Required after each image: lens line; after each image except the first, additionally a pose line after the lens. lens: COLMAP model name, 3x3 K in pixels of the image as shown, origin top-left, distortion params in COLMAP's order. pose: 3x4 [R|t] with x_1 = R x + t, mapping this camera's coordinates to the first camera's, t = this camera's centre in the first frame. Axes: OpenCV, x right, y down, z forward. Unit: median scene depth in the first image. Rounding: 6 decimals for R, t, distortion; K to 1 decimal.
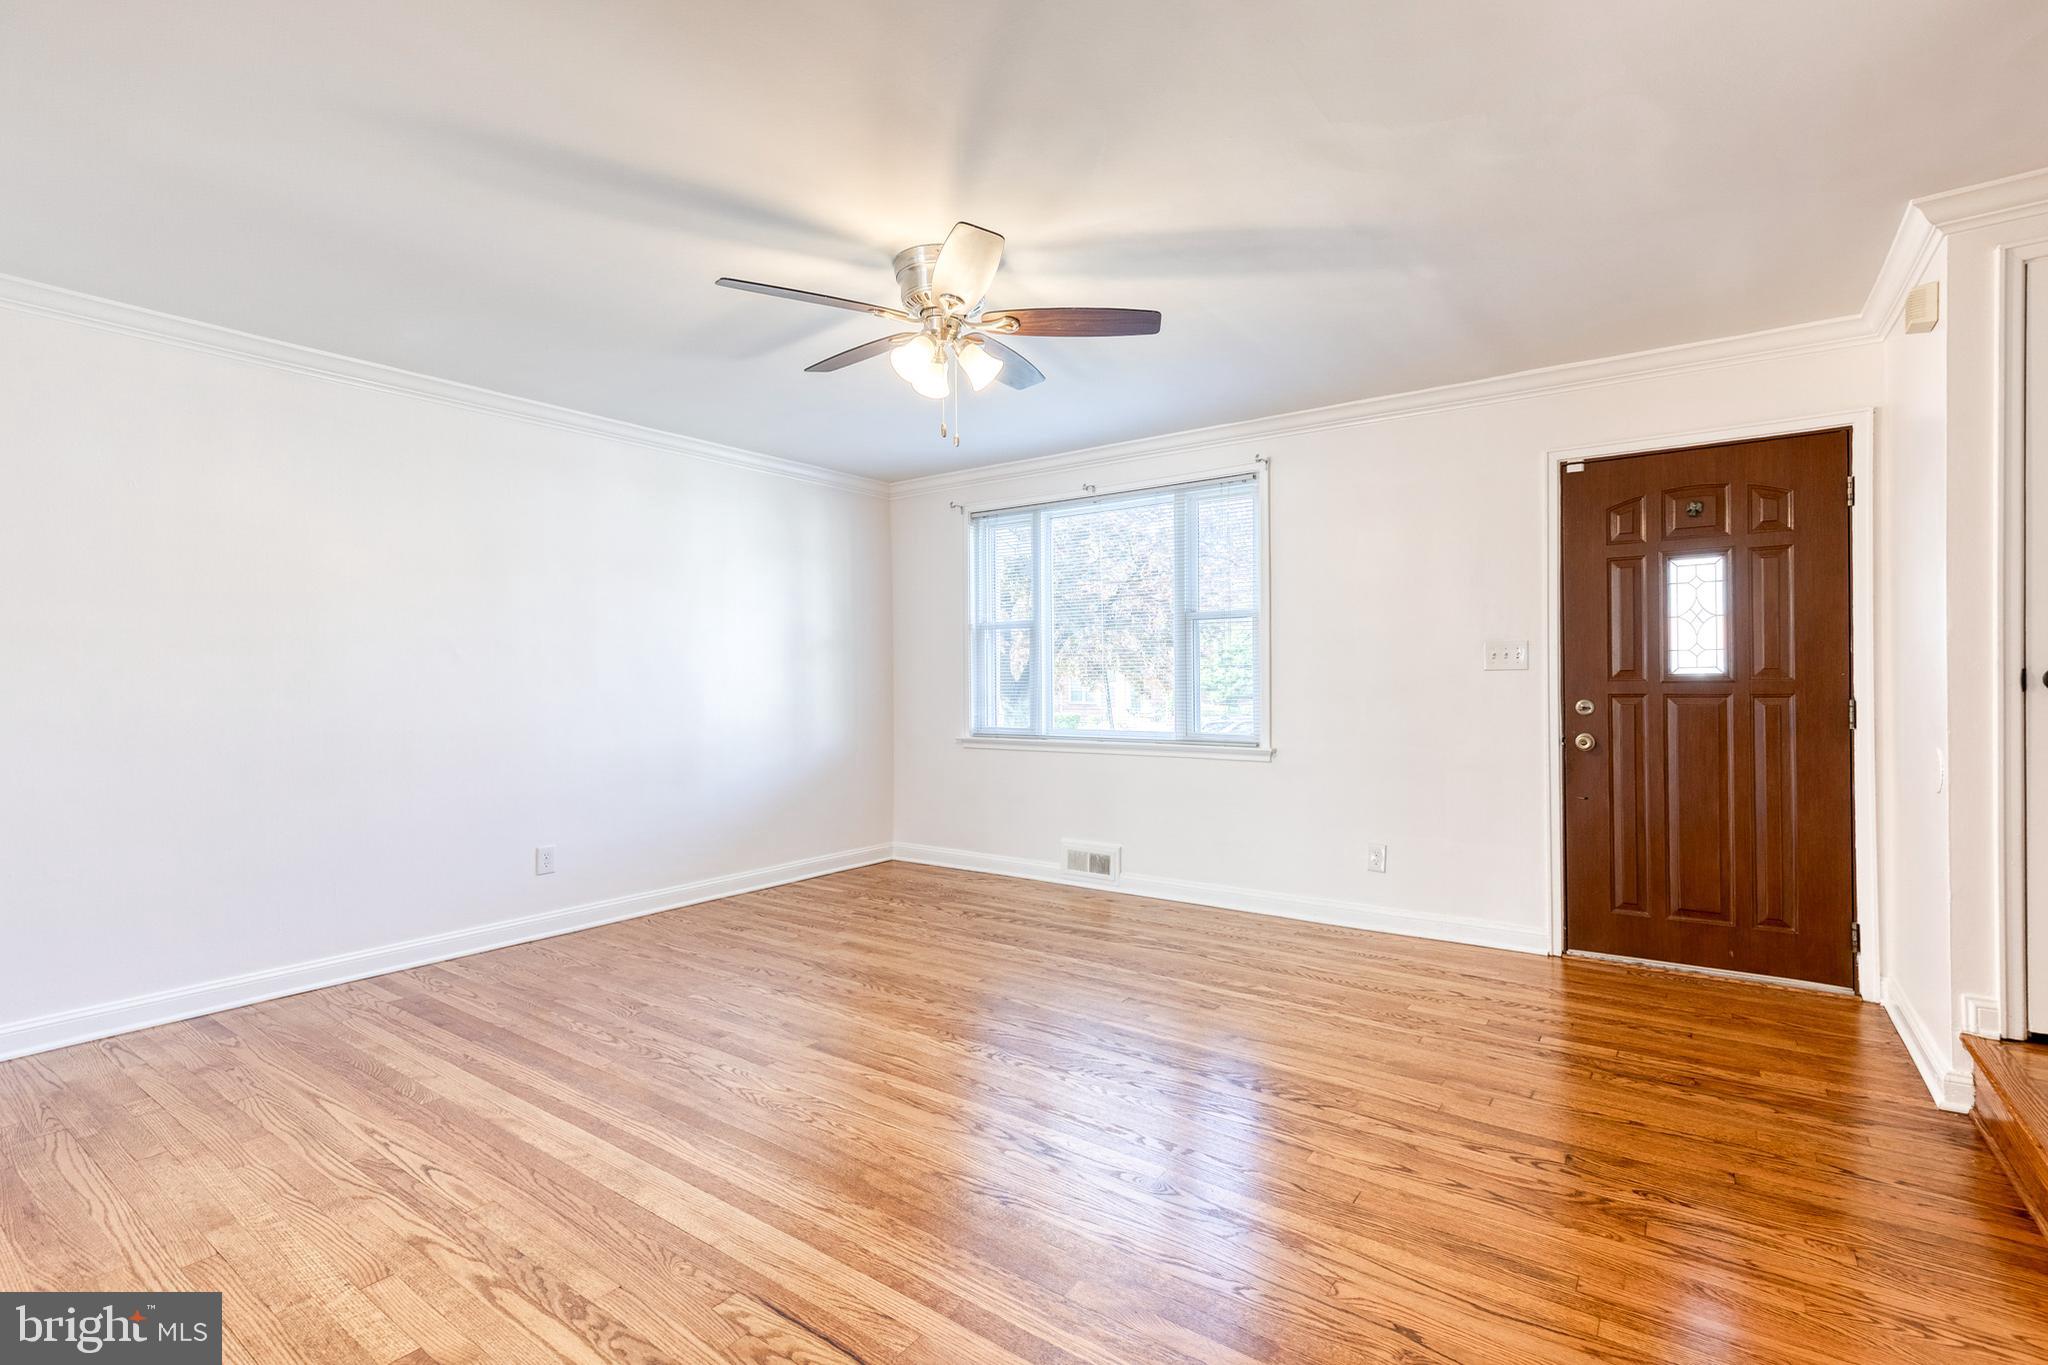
lens RADIAL K [[931.1, 0, 1039.7], [0, 931.1, 692.0], [0, 0, 1]] dist [0.010383, -0.000509]
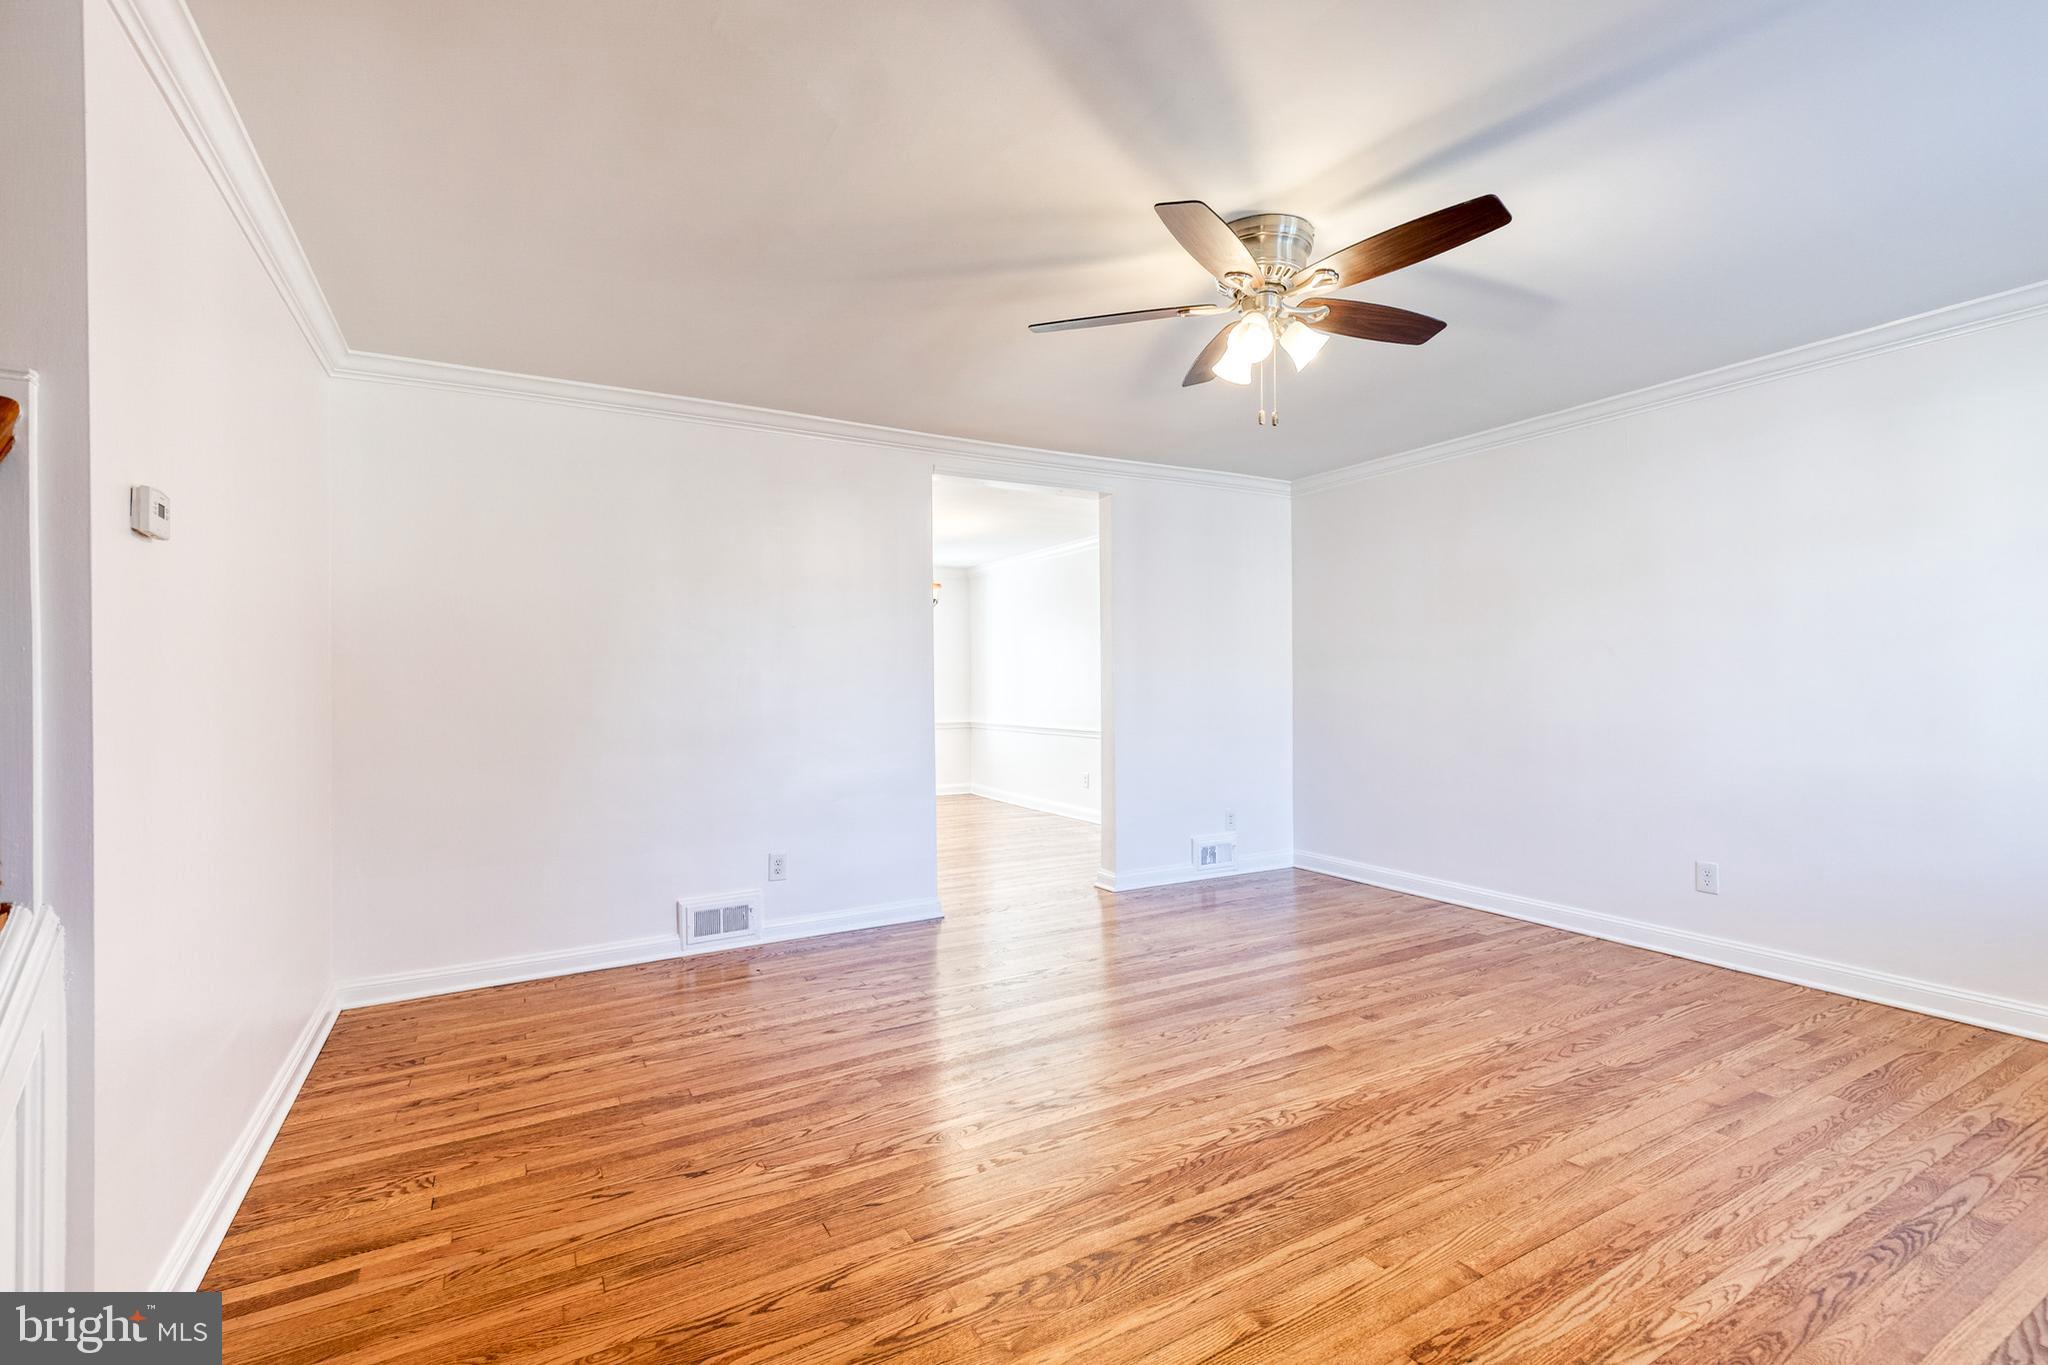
lens RADIAL K [[909.6, 0, 1048.8], [0, 909.6, 684.6], [0, 0, 1]] dist [0.013202, -0.003511]
pose [[-0.408681, 0.011554, -0.912604, 0.655111], [0.002479, 0.999930, 0.011550, -0.023035], [0.912674, 0.002458, -0.408681, 0.945625]]
